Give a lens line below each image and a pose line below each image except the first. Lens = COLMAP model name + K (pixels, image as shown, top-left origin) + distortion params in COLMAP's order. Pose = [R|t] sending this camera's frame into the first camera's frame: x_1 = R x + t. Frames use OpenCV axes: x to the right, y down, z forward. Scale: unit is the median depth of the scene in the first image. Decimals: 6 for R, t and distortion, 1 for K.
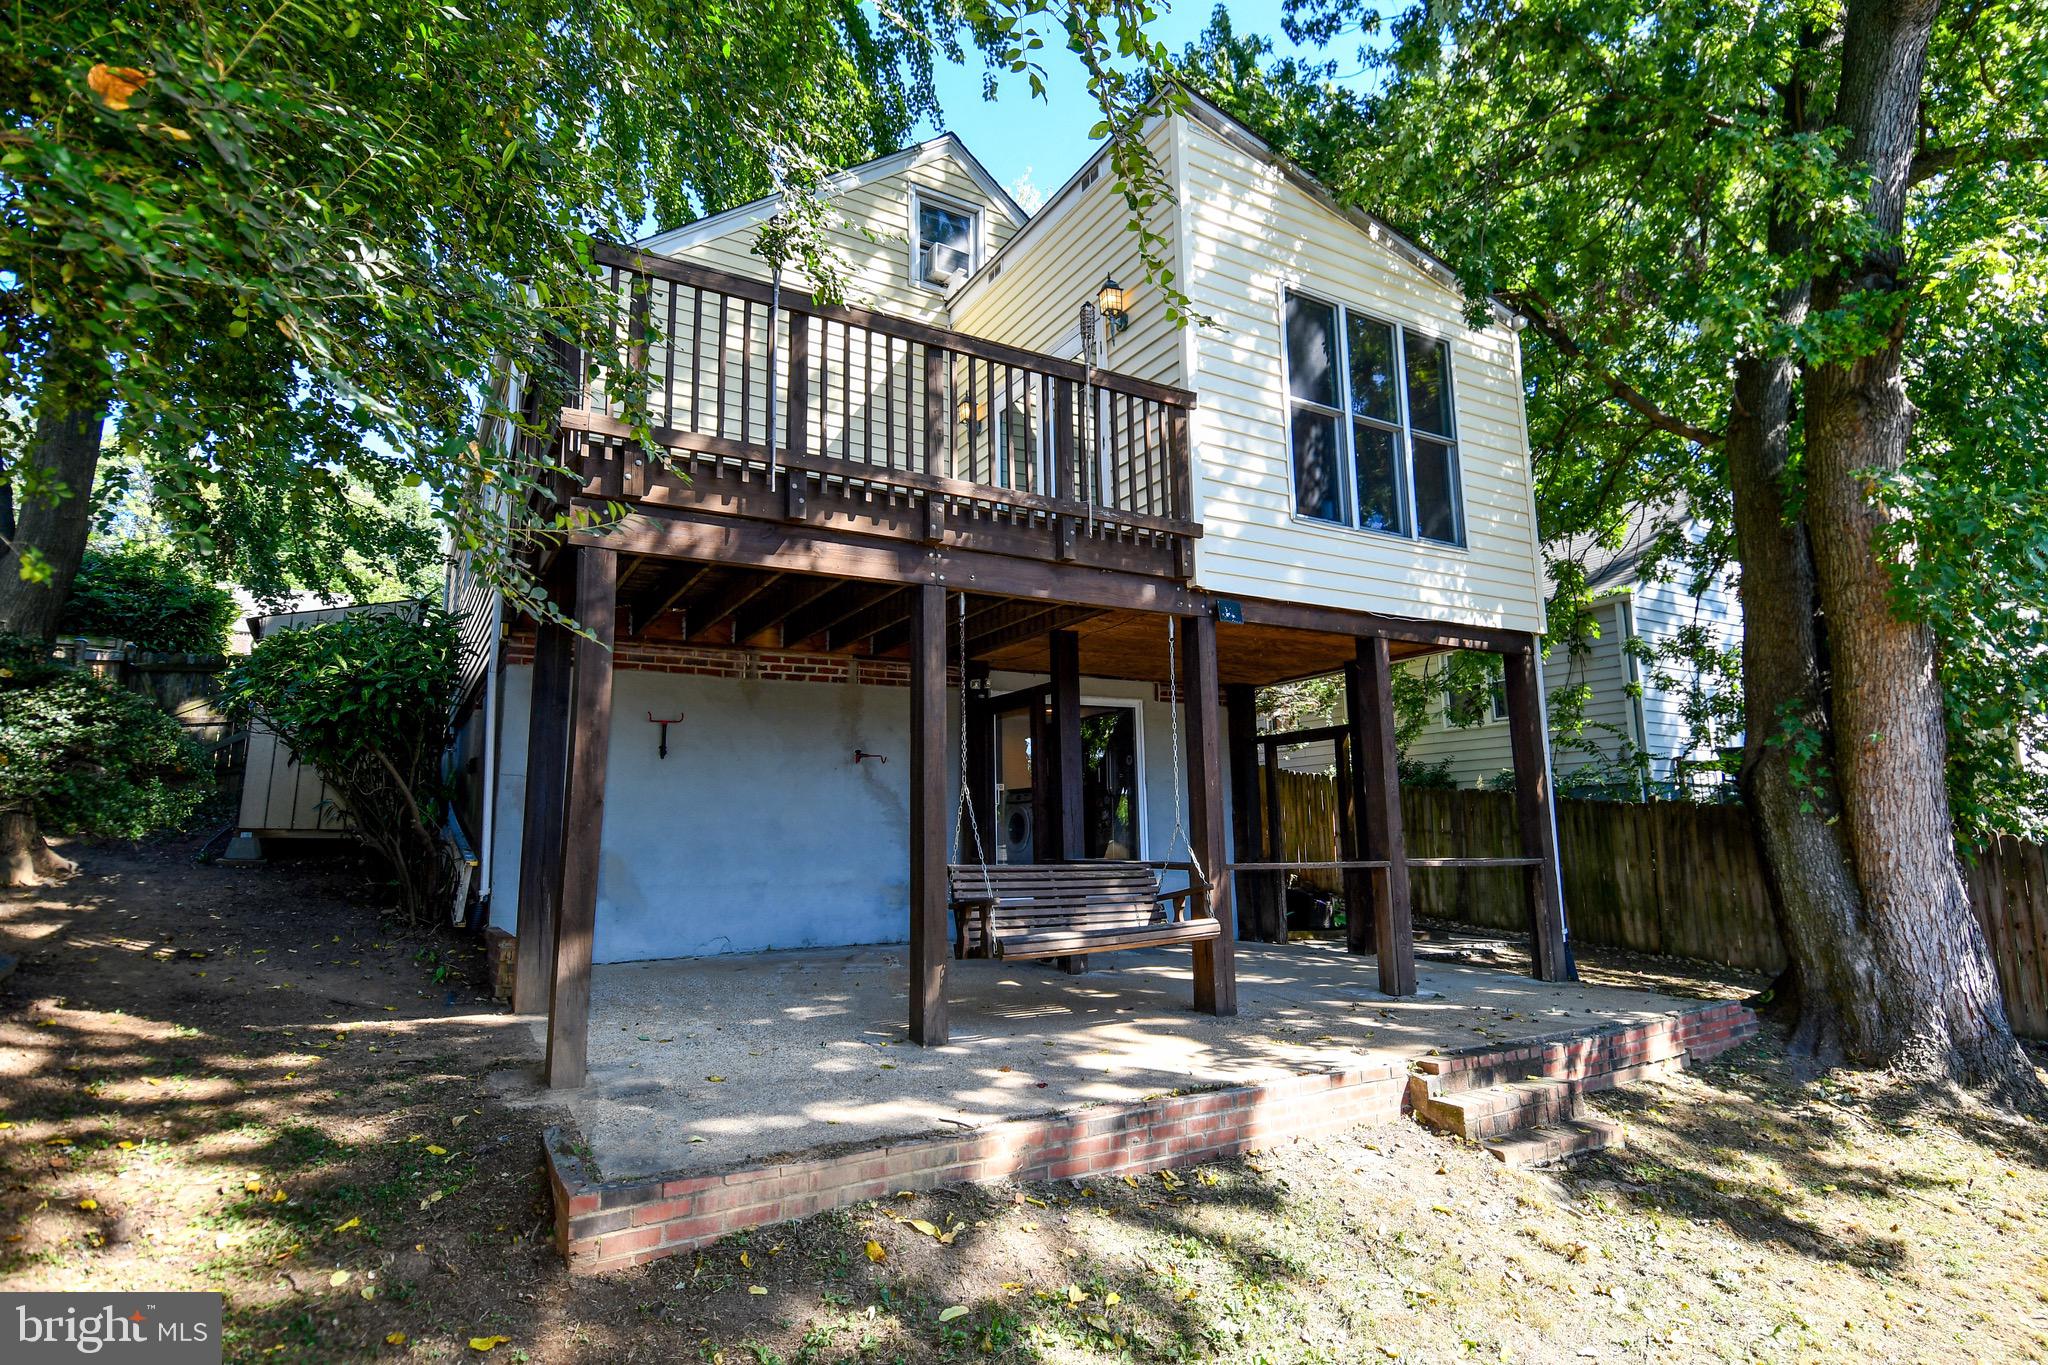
lens RADIAL K [[1056.0, 0, 1061.1], [0, 1056.0, 646.3], [0, 0, 1]] dist [0.046110, -0.042267]
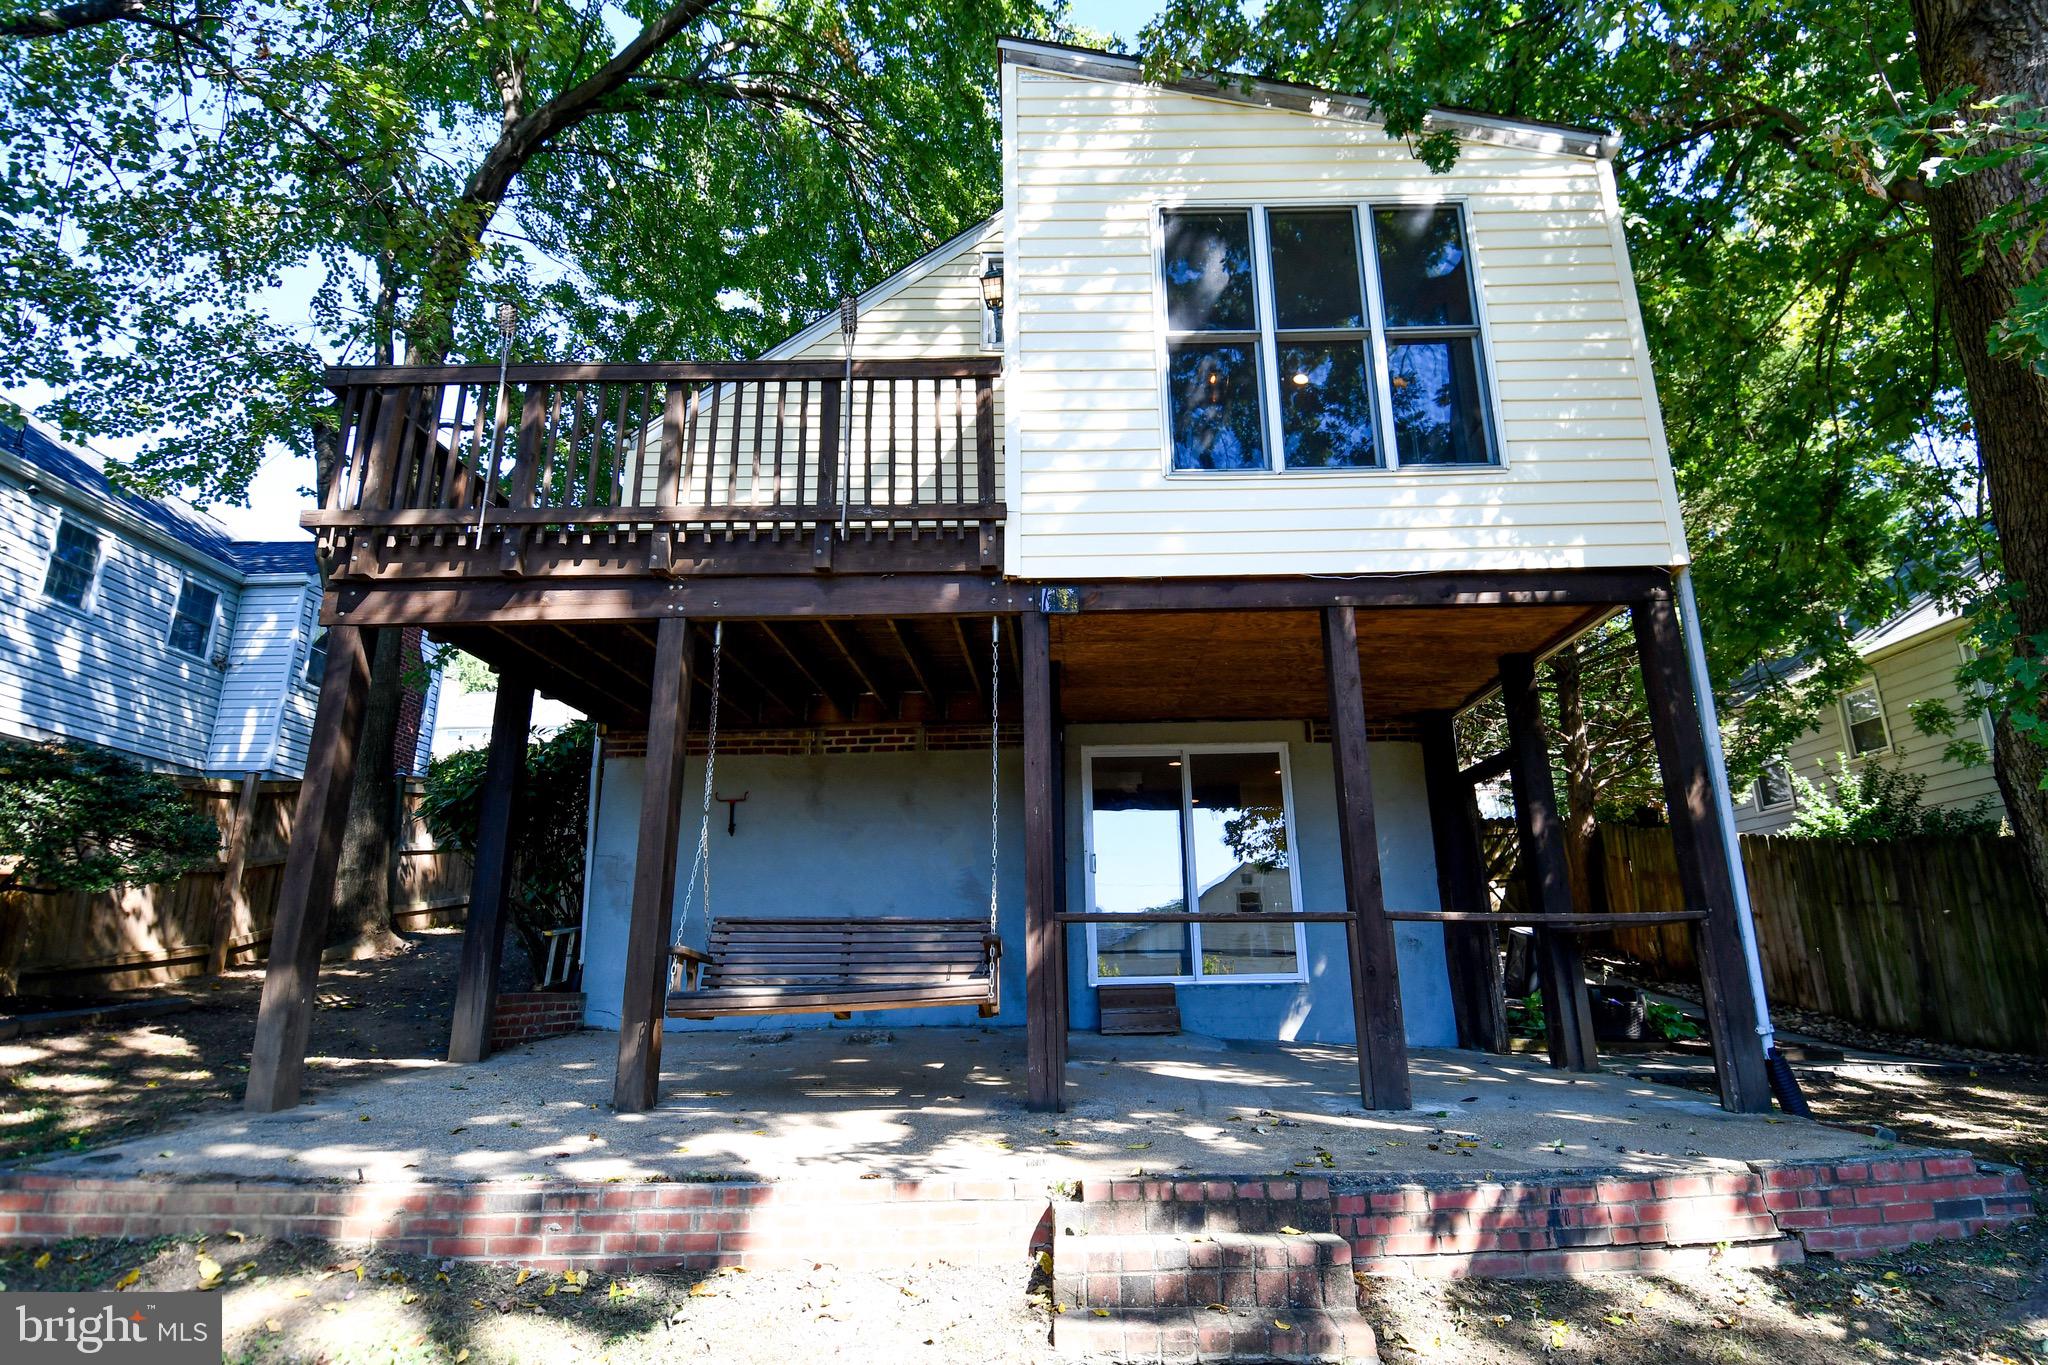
lens RADIAL K [[1056.0, 0, 1061.1], [0, 1056.0, 646.3], [0, 0, 1]] dist [0.046110, -0.042267]
pose [[0.852769, -0.150721, -0.500068, 0.523635], [0.096655, 0.986460, -0.132495, 0.103157], [0.513267, 0.064654, 0.855790, 0.282719]]
